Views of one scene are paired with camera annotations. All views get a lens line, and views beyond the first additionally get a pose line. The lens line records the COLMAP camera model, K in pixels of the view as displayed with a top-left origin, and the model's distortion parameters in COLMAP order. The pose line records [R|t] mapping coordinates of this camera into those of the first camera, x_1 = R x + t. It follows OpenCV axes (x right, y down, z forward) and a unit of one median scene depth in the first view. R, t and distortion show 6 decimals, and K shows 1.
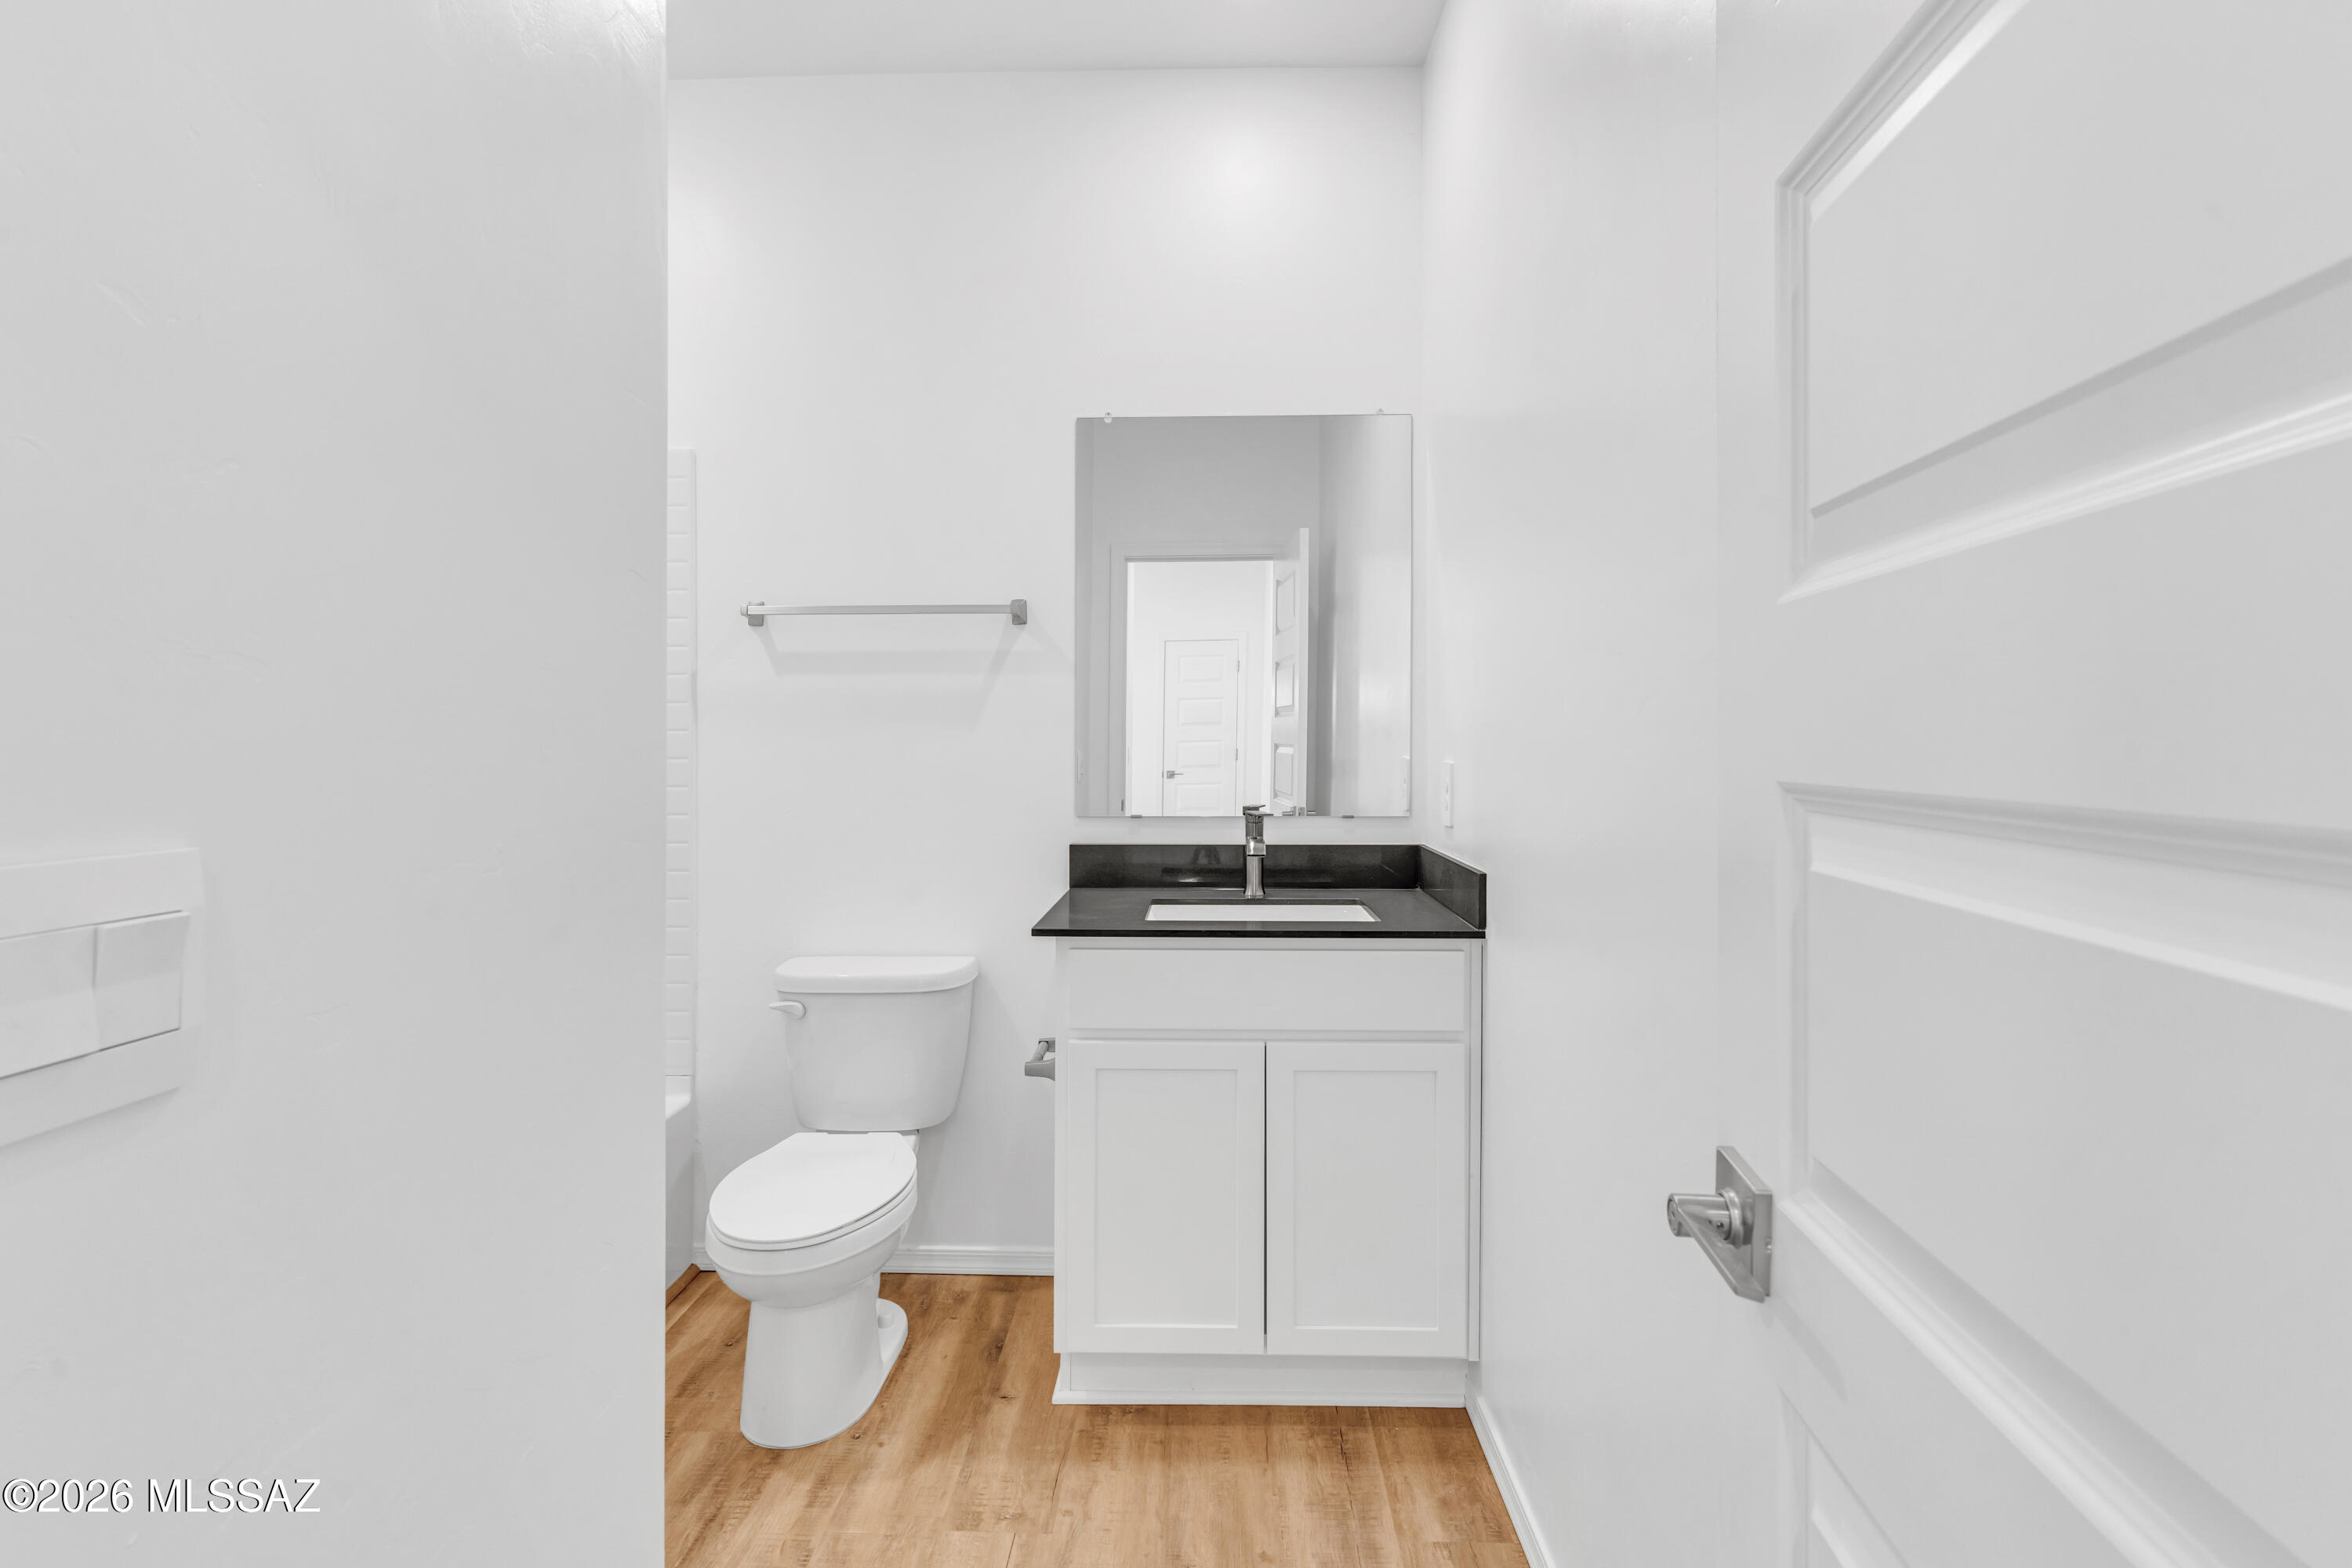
lens RADIAL K [[1150.3, 0, 1176.0], [0, 1150.3, 784.0], [0, 0, 1]] dist [-0.001171, -0.000113]
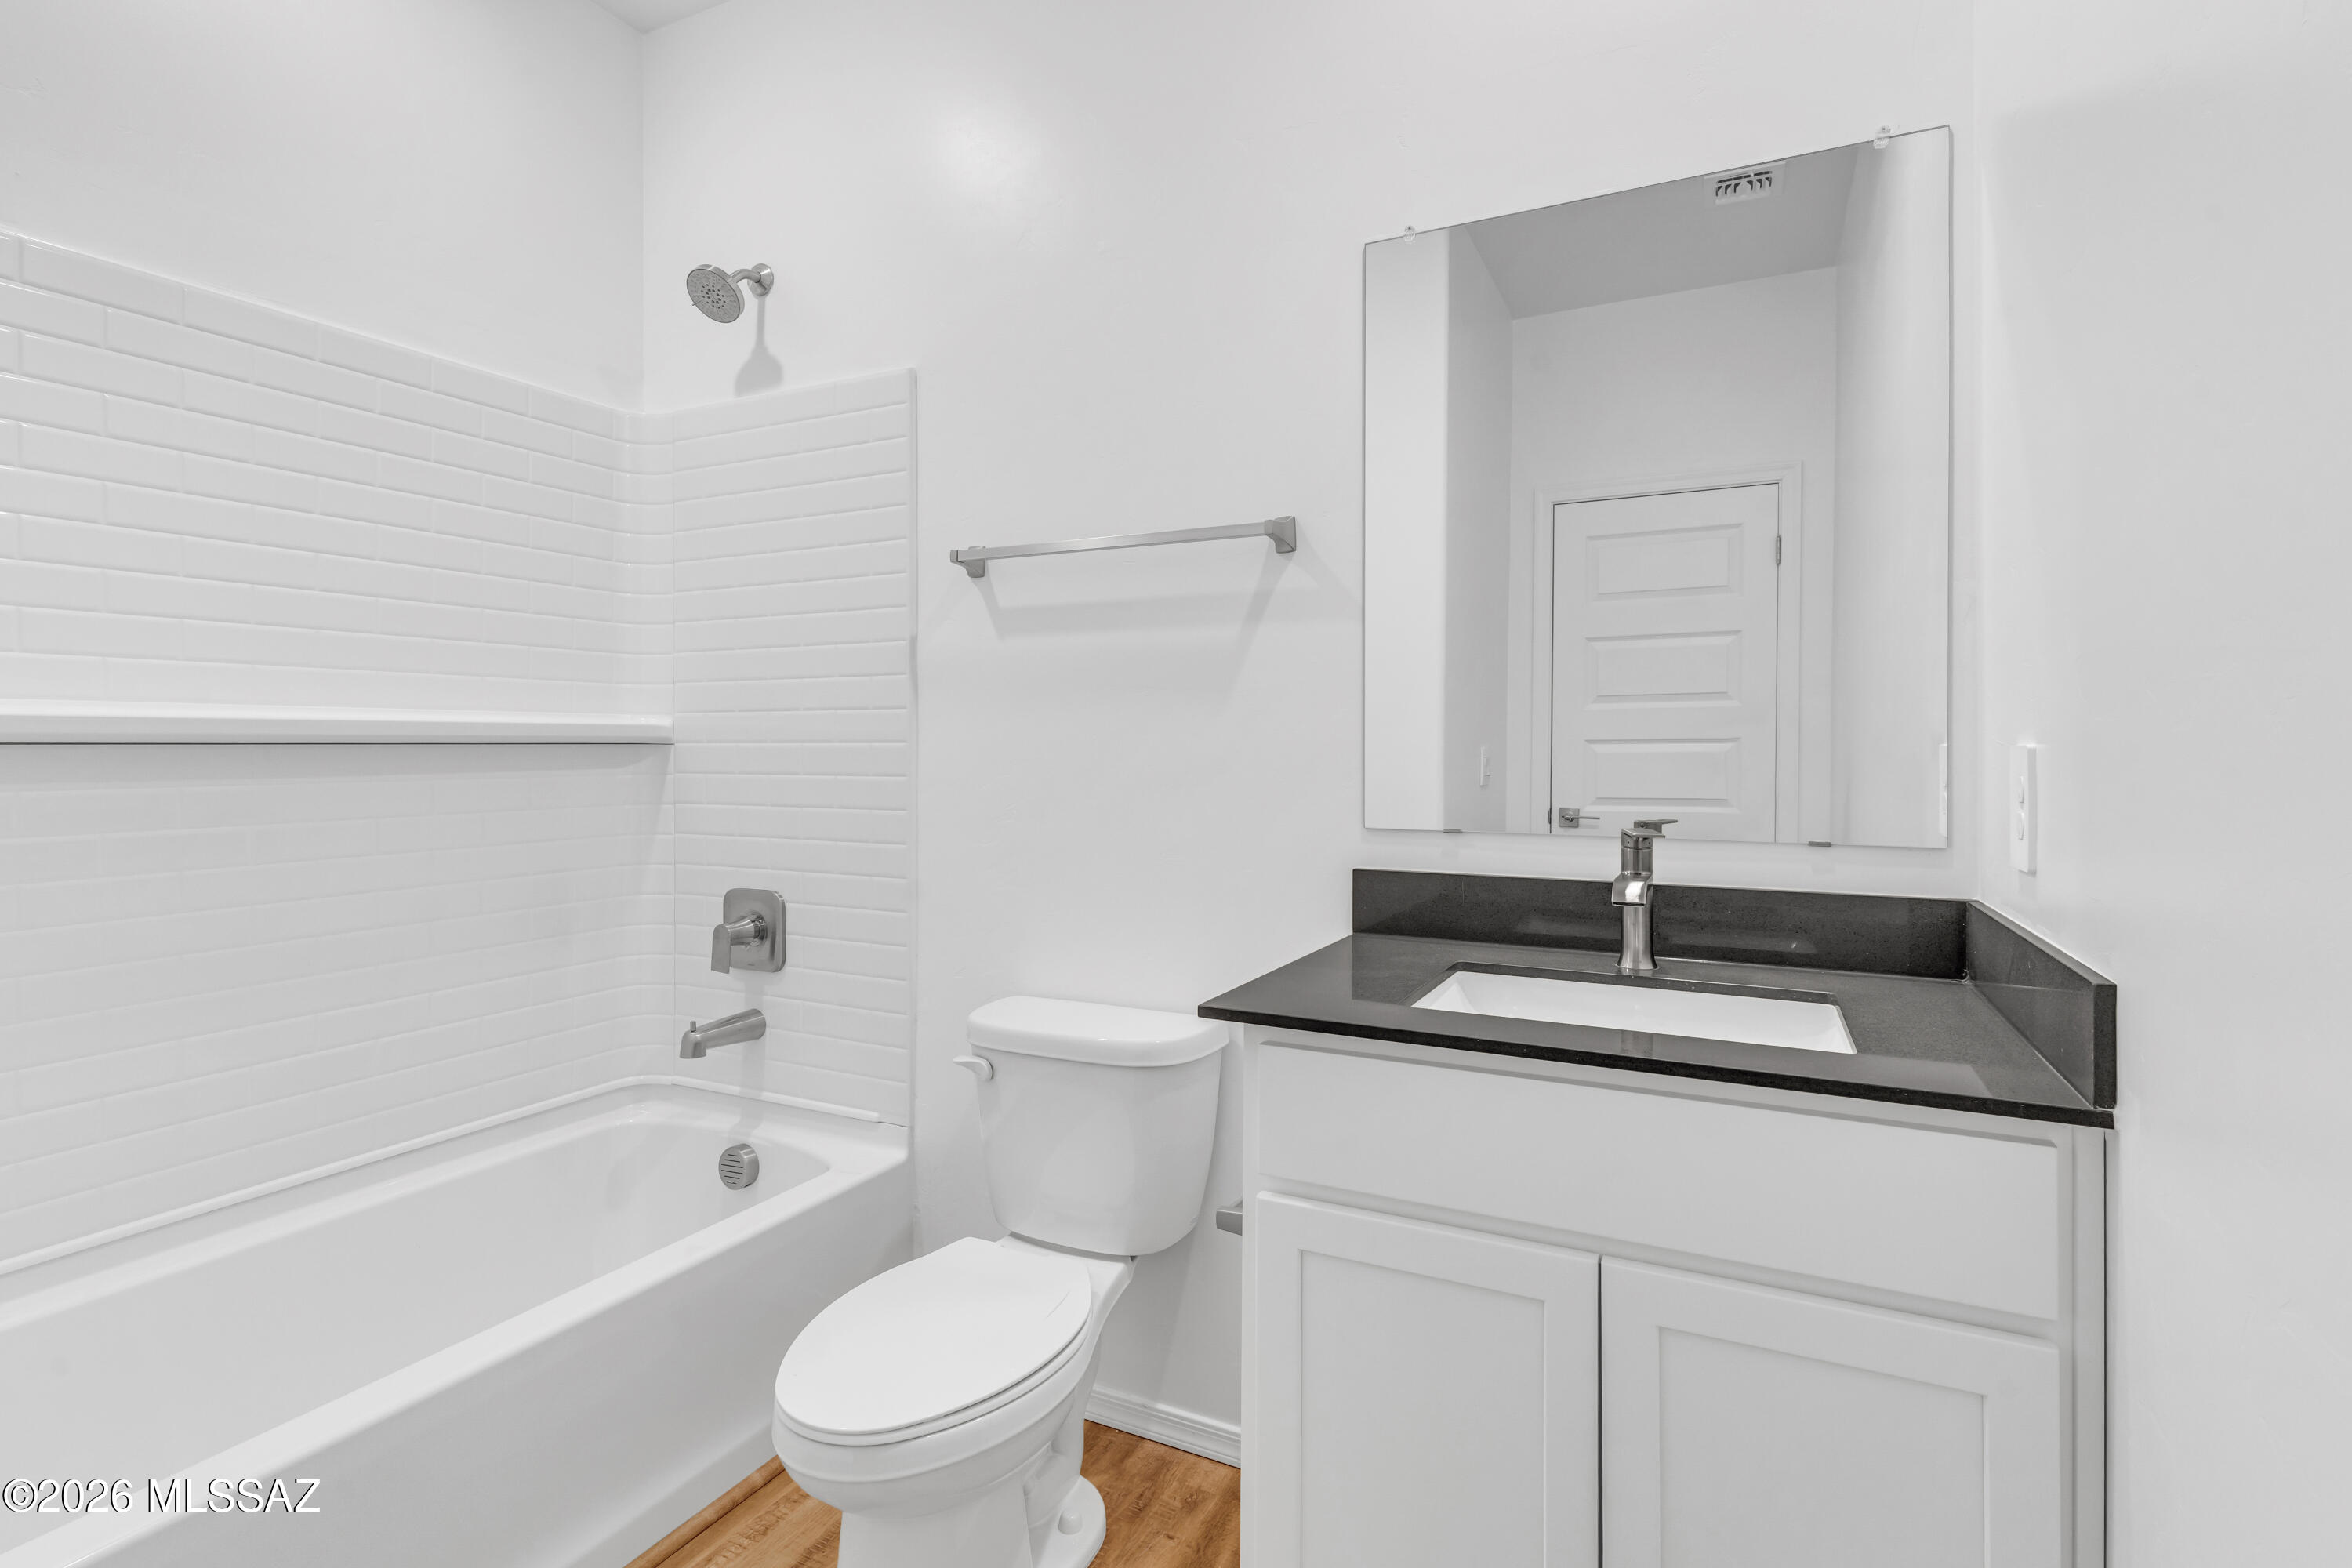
lens RADIAL K [[1133.4, 0, 1177.4], [0, 1133.4, 753.1], [0, 0, 1]] dist [0.001383, -0.000130]
pose [[0.906406, 0.006813, -0.422353, 0.100280], [-0.022522, 0.999227, -0.032216, 0.008281], [0.421807, 0.038713, 0.905859, 0.356155]]
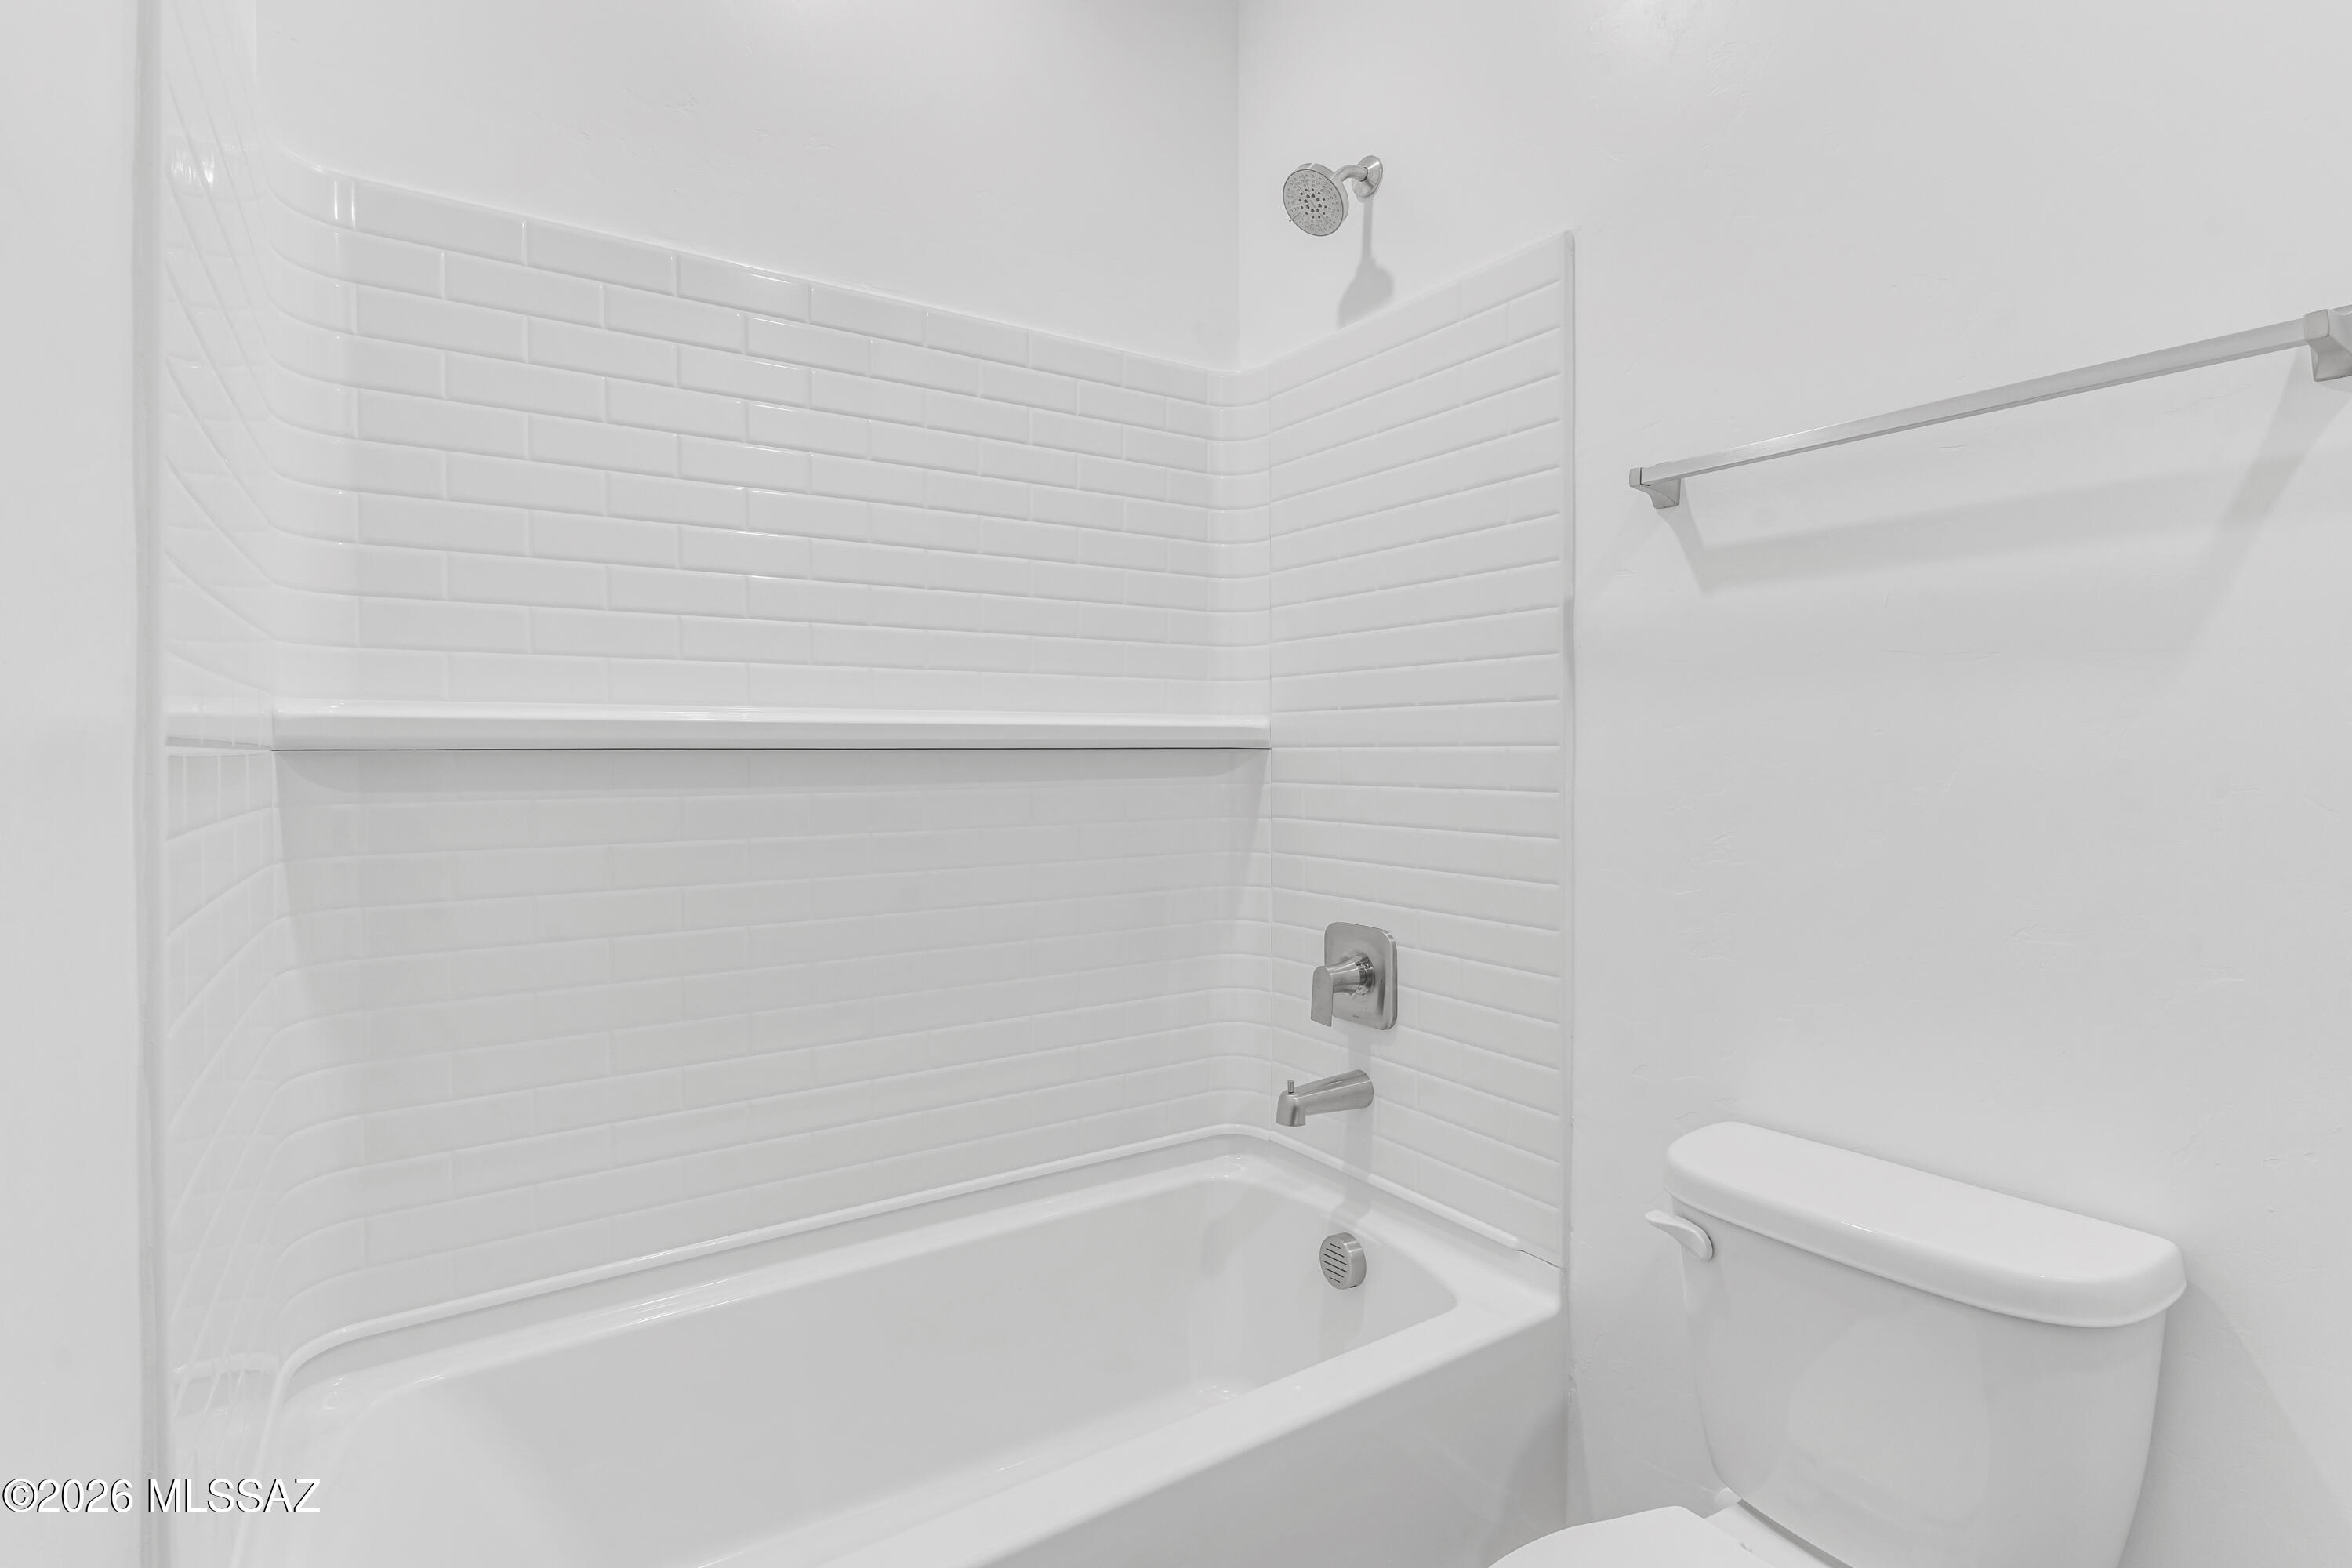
lens RADIAL K [[1124.6, 0, 1170.1], [0, 1124.6, 749.2], [0, 0, 1]] dist [0.003024, 0.000164]
pose [[0.580416, 0.002173, -0.814318, -0.061812], [-0.035653, 0.999105, -0.022746, 0.001330], [0.813540, 0.042235, 0.579974, 0.506269]]
